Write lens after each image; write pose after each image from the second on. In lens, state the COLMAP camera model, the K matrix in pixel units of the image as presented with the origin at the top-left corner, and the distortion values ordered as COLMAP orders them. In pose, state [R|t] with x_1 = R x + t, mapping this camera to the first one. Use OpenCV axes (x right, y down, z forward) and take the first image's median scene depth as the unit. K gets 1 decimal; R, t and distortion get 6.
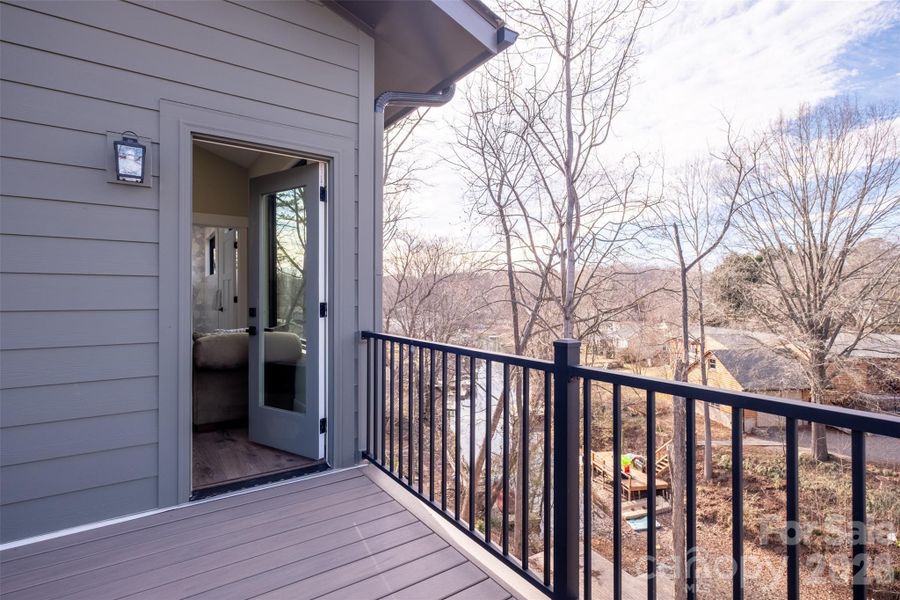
lens RADIAL K [[439.9, 0, 448.2], [0, 439.9, 298.3], [0, 0, 1]] dist [0.000957, 0.000564]
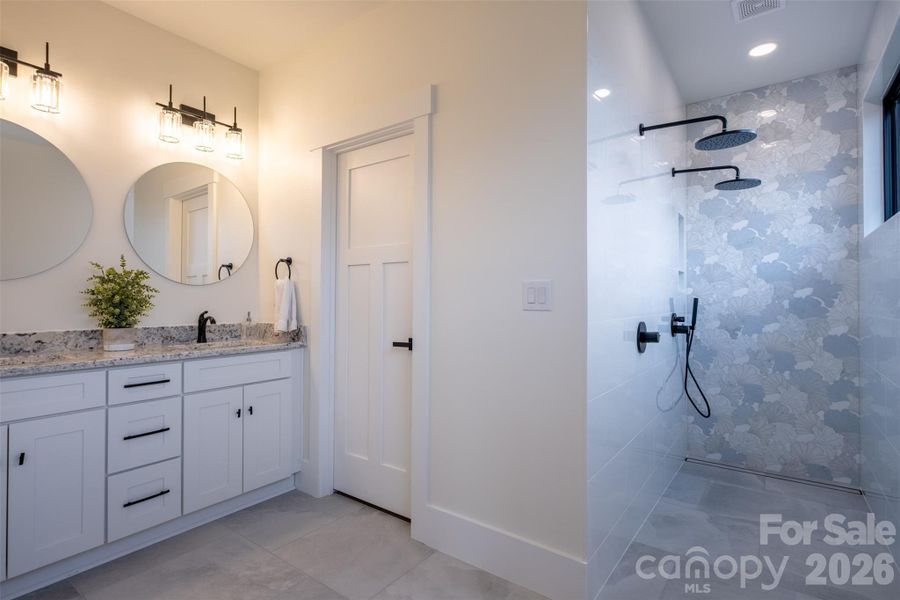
lens RADIAL K [[439.9, 0, 450.6], [0, 439.9, 295.0], [0, 0, 1]] dist [0.000957, 0.000564]
pose [[0.301260, 0.000186, -0.953542, -0.361962], [0.001545, 0.999999, 0.000683, -0.013647], [0.953541, -0.001679, 0.301259, 0.662177]]
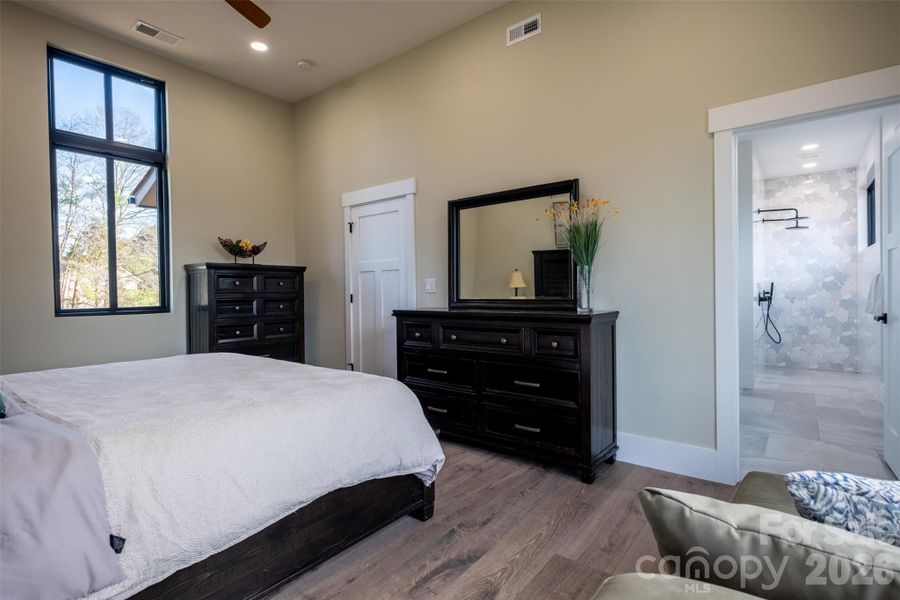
lens RADIAL K [[439.9, 0, 448.1], [0, 439.9, 300.0], [0, 0, 1]] dist [0.000957, 0.000564]
pose [[0.297912, 0.005503, -0.954578, -0.149916], [0.009005, 0.999923, 0.008575, 0.005084], [0.954551, -0.011151, 0.297839, 0.294574]]
